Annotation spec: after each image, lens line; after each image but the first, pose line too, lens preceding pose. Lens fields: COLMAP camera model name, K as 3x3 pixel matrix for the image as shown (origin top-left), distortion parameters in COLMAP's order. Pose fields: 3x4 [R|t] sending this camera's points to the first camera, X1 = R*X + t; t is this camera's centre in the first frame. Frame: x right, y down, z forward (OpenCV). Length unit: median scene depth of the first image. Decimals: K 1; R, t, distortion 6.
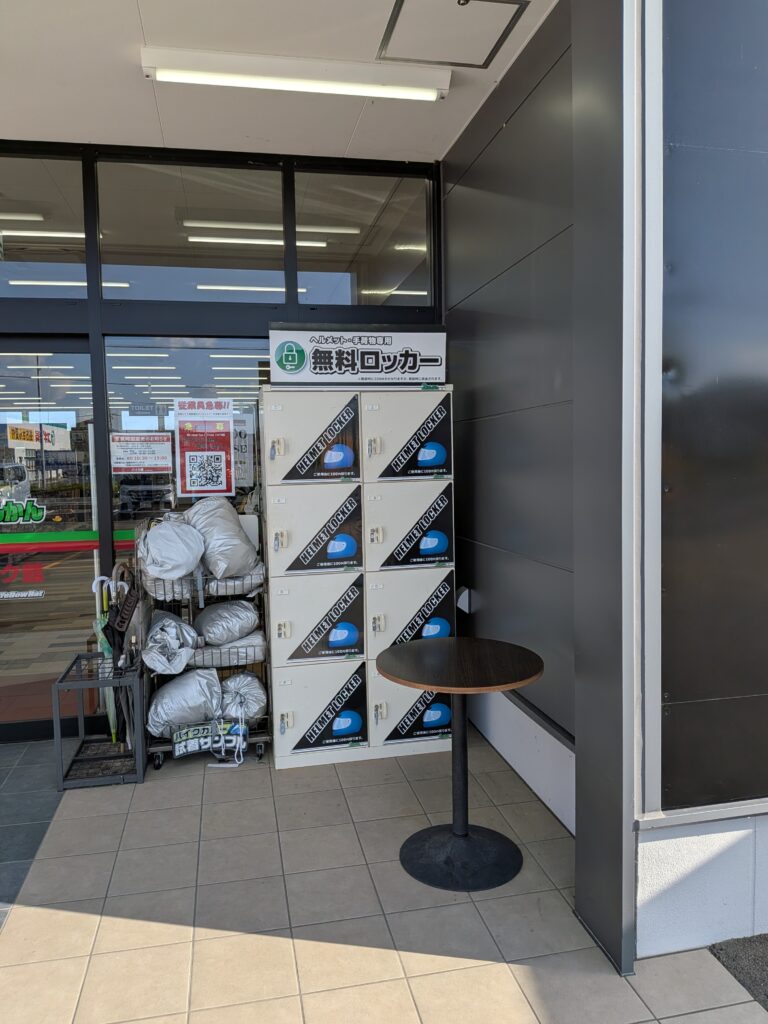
lens RADIAL K [[711.9, 0, 383.6], [0, 711.9, 504.2], [0, 0, 1]] dist [0.018995, -0.011120]
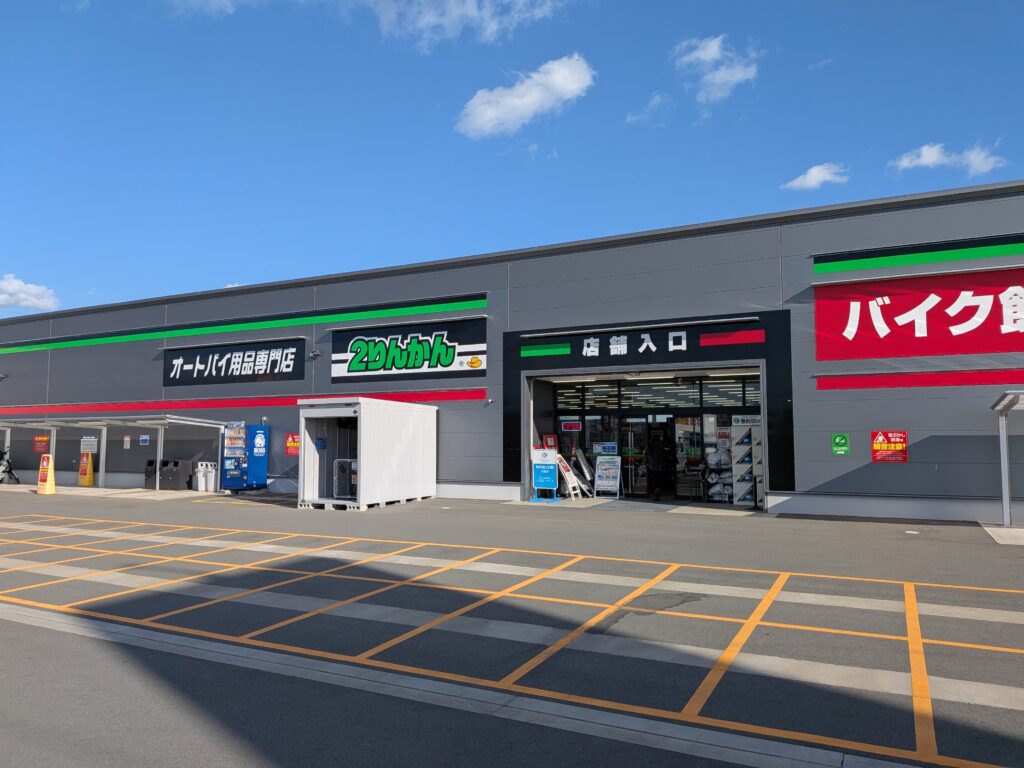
lens RADIAL K [[711.9, 0, 503.4], [0, 711.9, 390.8], [0, 0, 1]] dist [0.018995, -0.011120]
pose [[0.762037, -0.027130, -0.646965, 1.799414], [-0.057524, 0.992335, -0.109369, 0.221204], [0.644974, 0.120559, 0.754635, -3.726009]]
